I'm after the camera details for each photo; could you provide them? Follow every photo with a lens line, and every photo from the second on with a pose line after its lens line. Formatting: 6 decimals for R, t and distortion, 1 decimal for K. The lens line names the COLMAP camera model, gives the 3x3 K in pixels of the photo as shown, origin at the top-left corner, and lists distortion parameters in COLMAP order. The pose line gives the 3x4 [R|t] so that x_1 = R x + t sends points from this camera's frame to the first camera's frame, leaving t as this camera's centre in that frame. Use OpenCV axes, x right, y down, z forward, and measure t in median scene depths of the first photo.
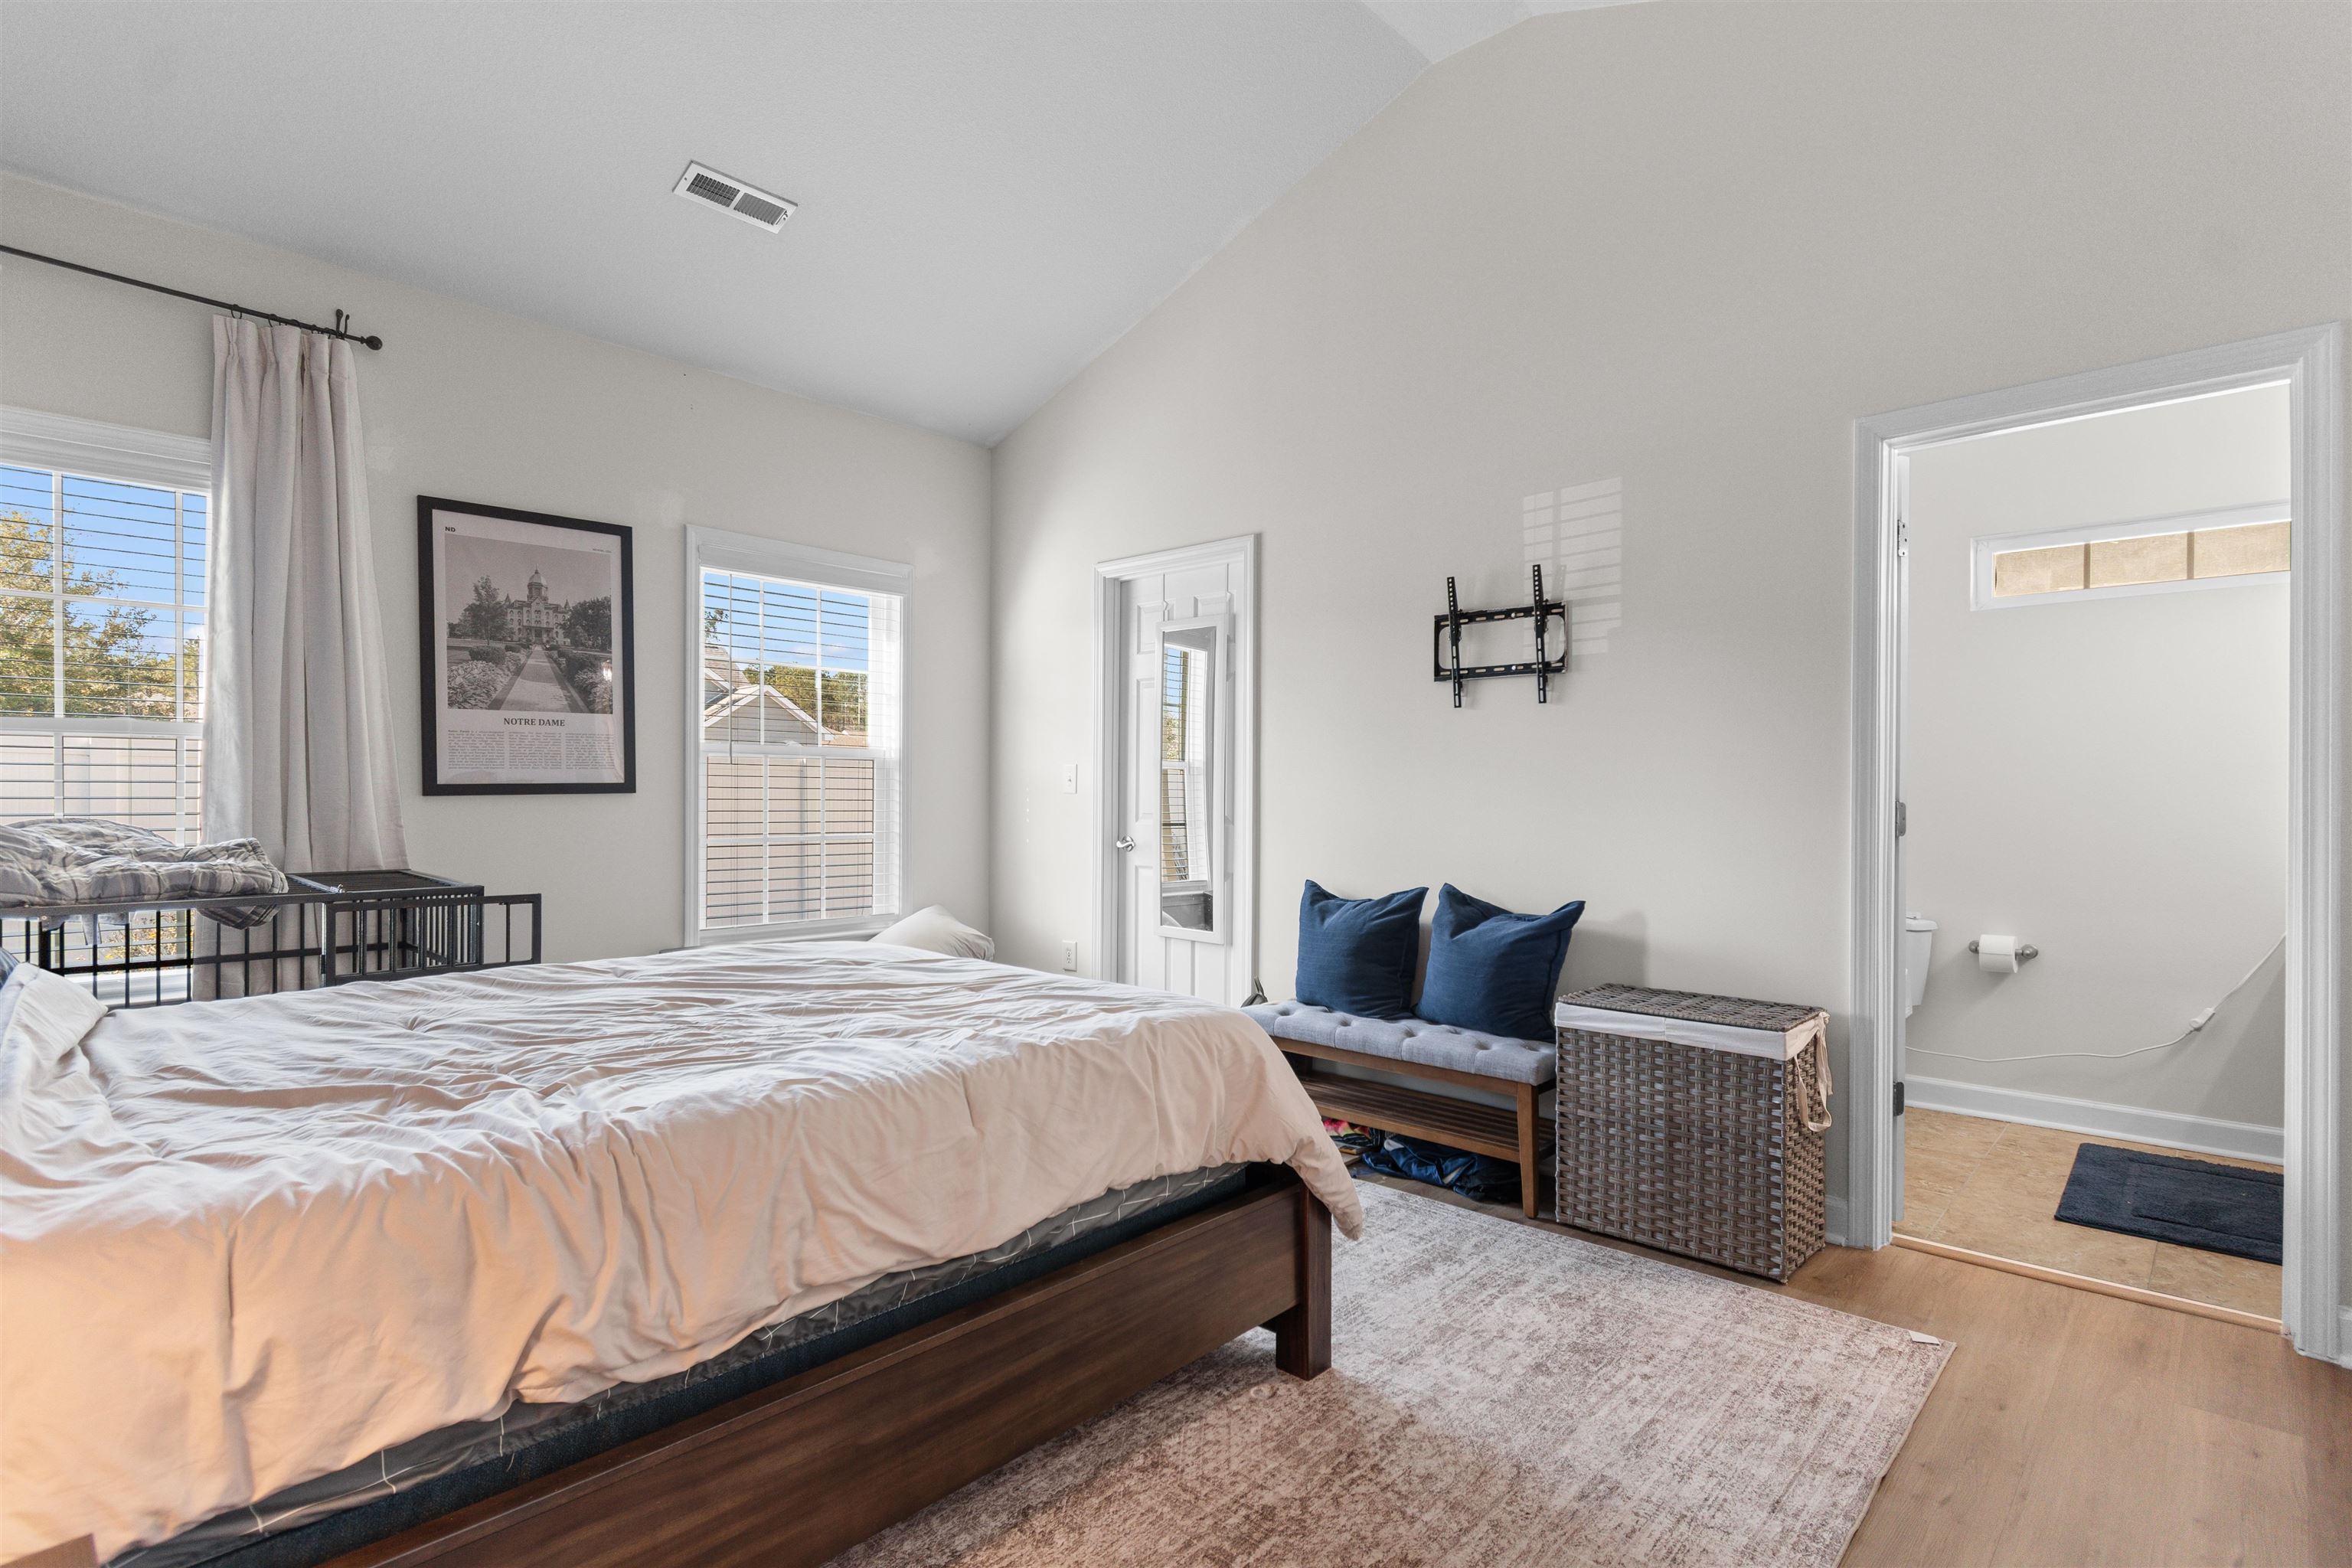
lens RADIAL K [[1173.1, 0, 1174.2], [0, 1173.1, 785.5], [0, 0, 1]] dist [0.000140, 0.000007]
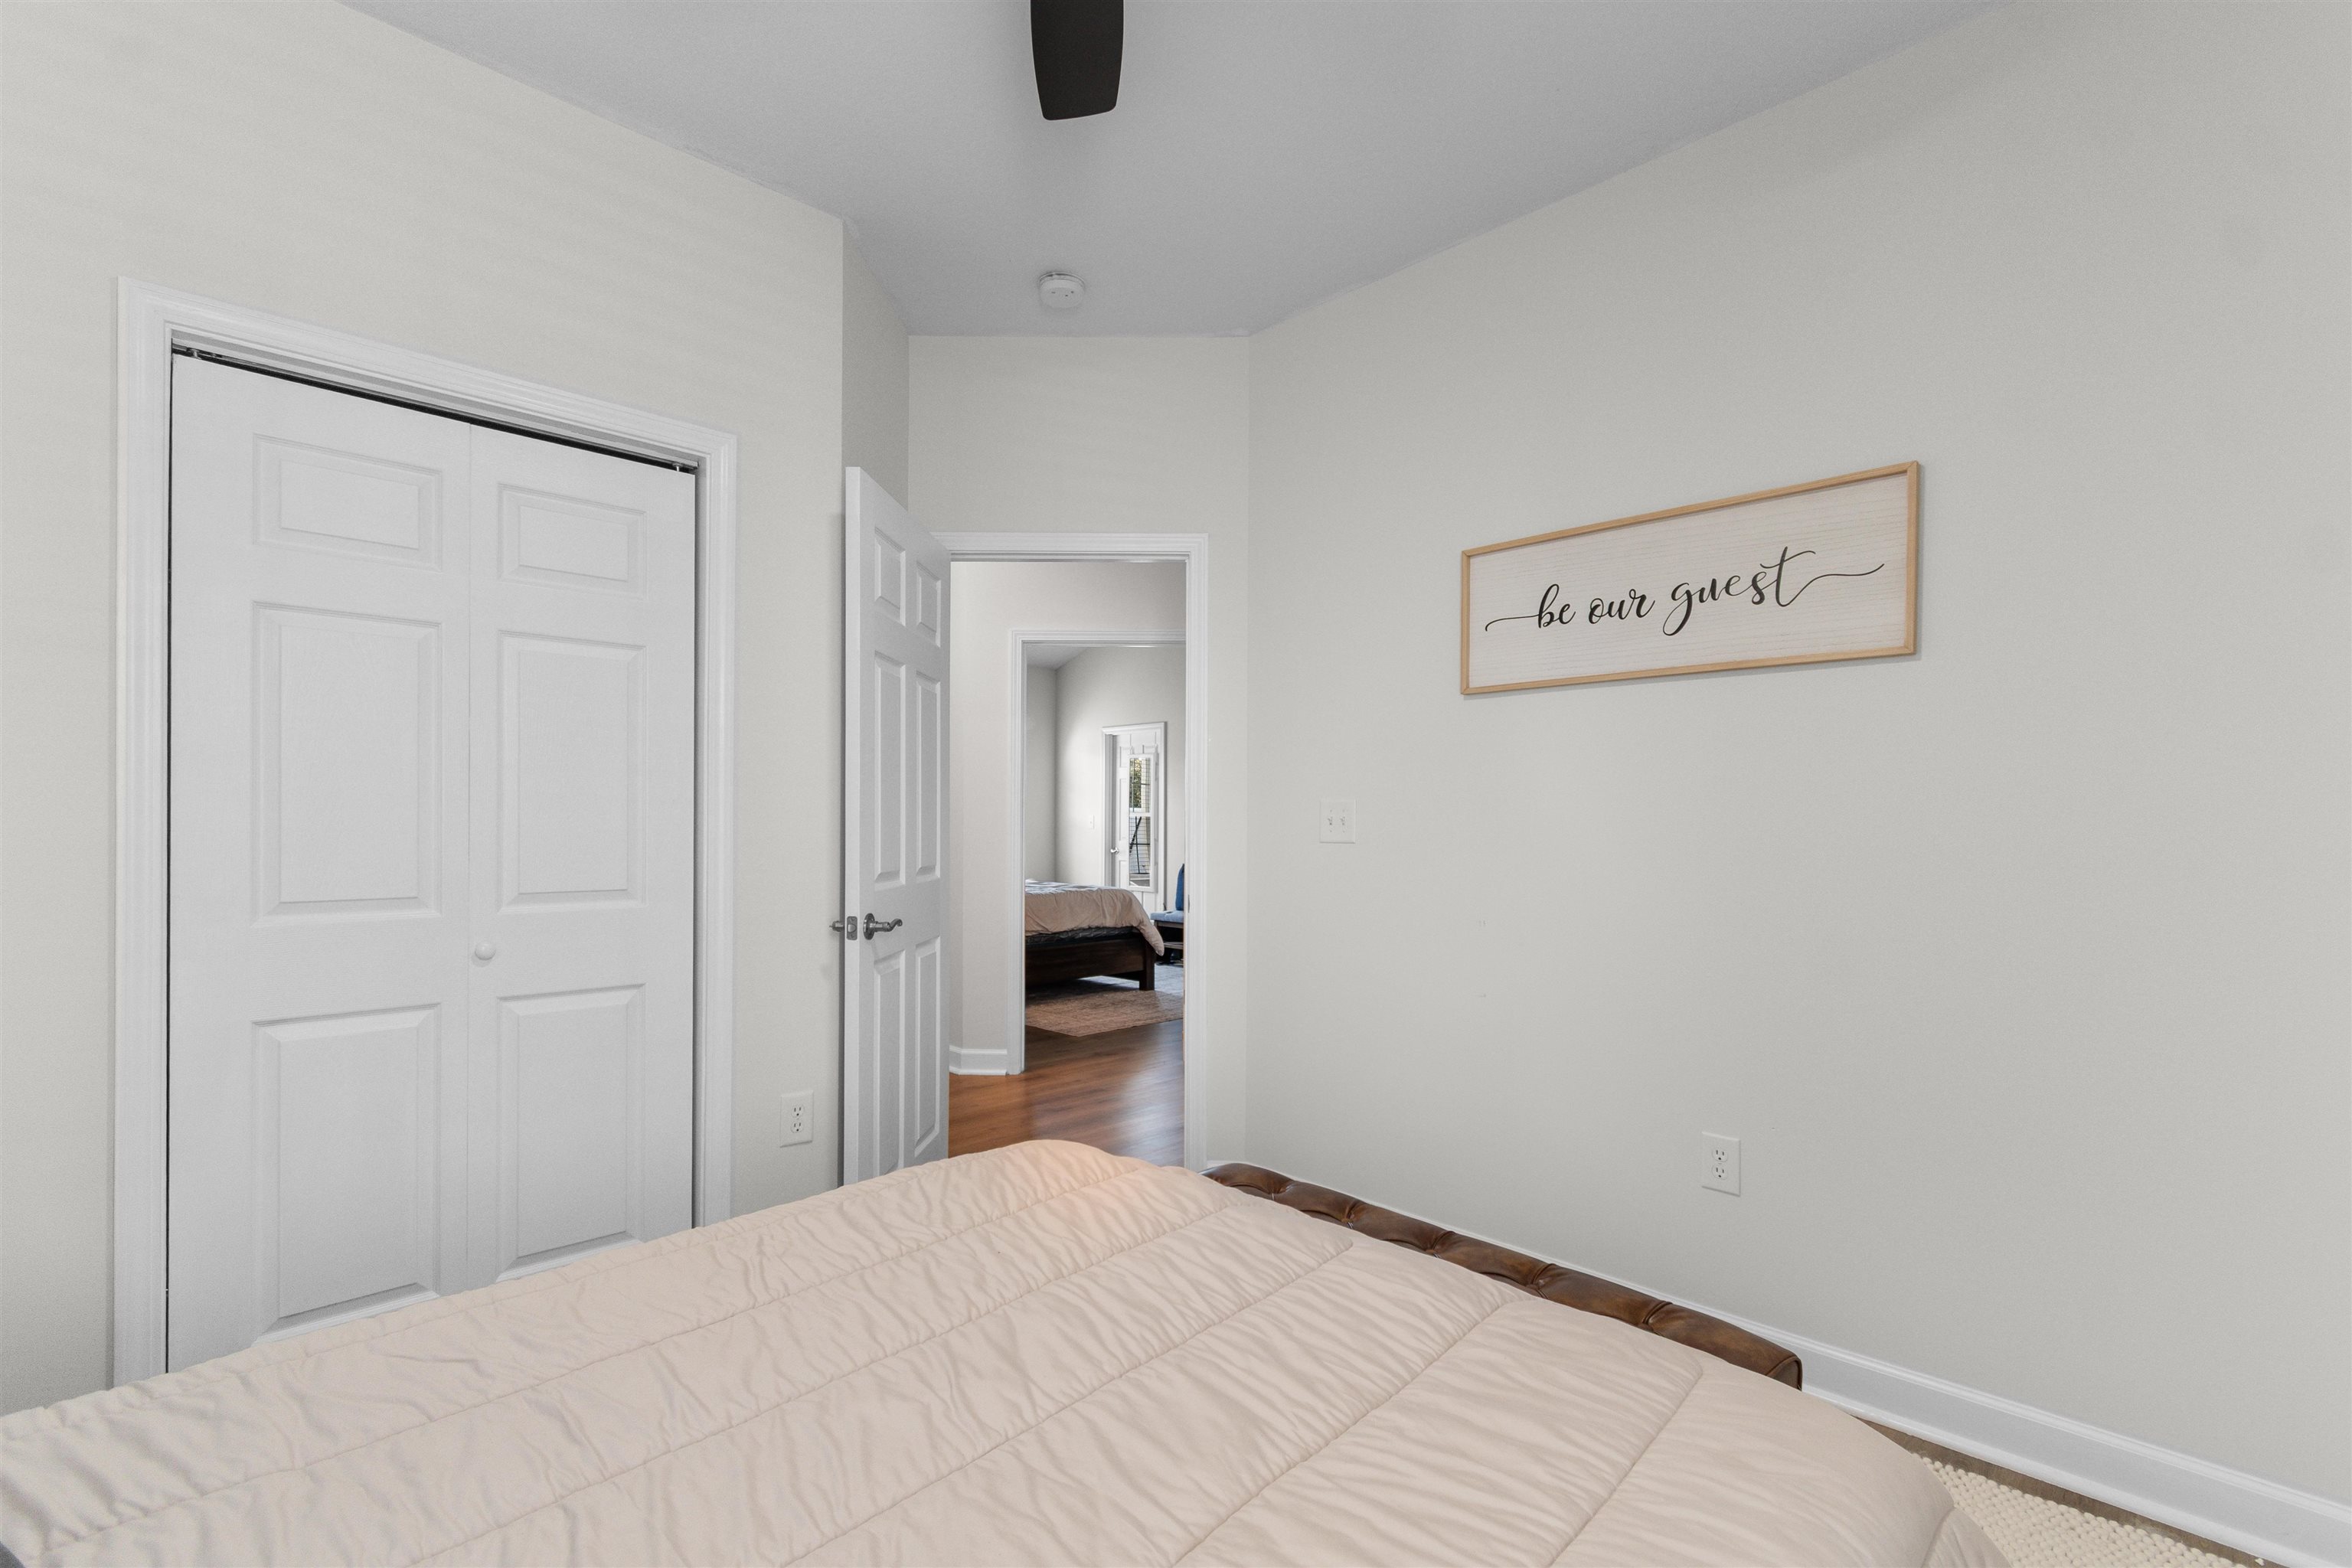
lens RADIAL K [[1045.1, 0, 1178.1], [0, 1045.1, 801.4], [0, 0, 1]] dist [0.002722, -0.000552]
pose [[0.999667, 0.001782, -0.025726, 0.142052], [-0.002213, 0.999858, -0.016711, -0.013948], [0.025692, 0.016763, 0.999529, -1.082111]]
